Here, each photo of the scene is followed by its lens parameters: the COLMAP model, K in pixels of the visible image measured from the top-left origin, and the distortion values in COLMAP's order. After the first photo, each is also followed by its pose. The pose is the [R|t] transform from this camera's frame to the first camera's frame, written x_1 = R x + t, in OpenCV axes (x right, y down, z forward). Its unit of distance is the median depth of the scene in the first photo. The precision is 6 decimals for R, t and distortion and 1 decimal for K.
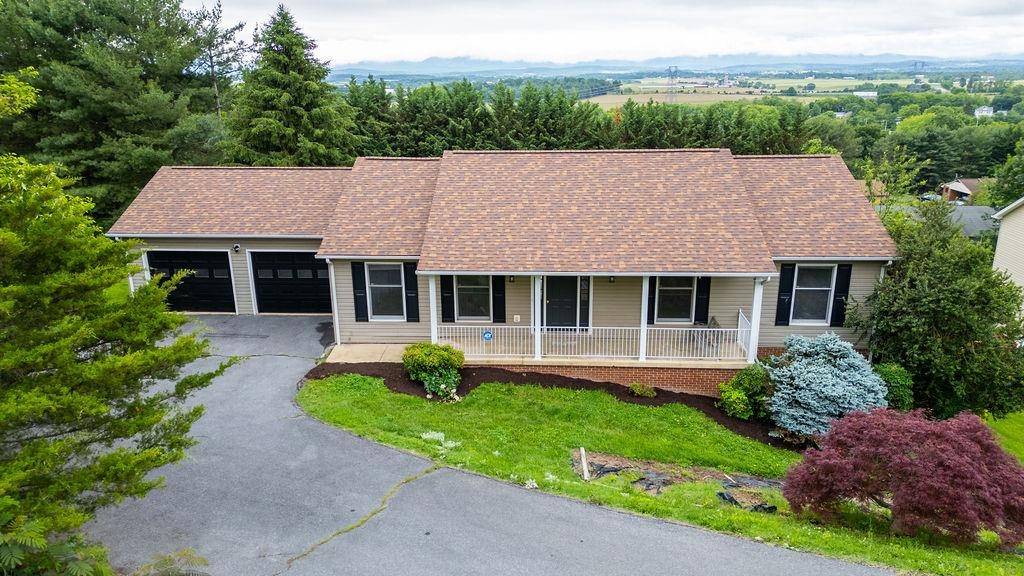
lens RADIAL K [[712.7, 0, 512.0], [0, 712.7, 288.0], [0, 0, 1]] dist [0.076201, -0.108977]
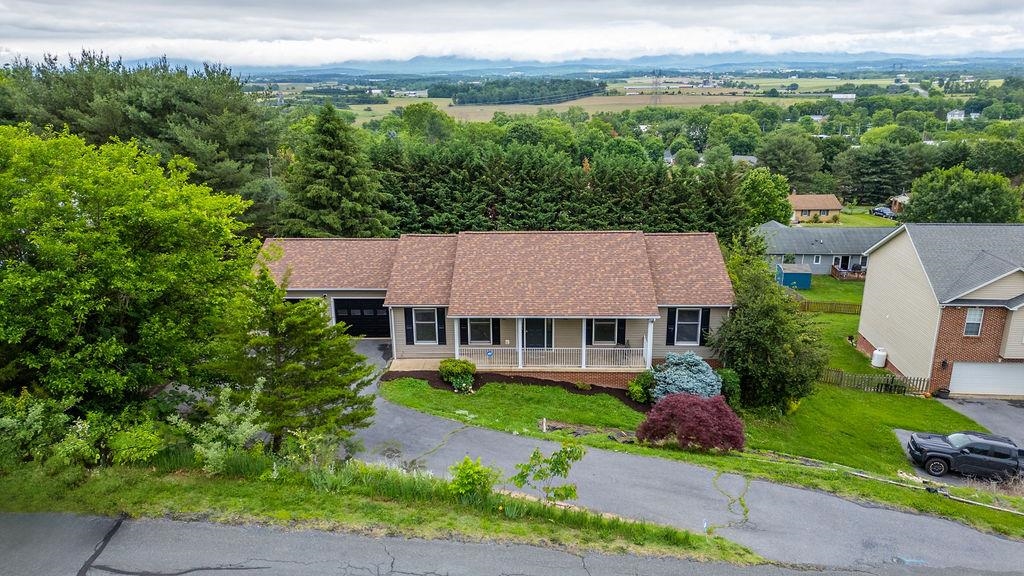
lens RADIAL K [[712.7, 0, 512.0], [0, 712.7, 288.0], [0, 0, 1]] dist [0.076201, -0.108977]
pose [[0.999841, -0.007491, 0.016156, -0.007818], [0.007462, 0.999970, 0.001848, -0.083447], [-0.016169, -0.001727, 0.999868, -0.615070]]
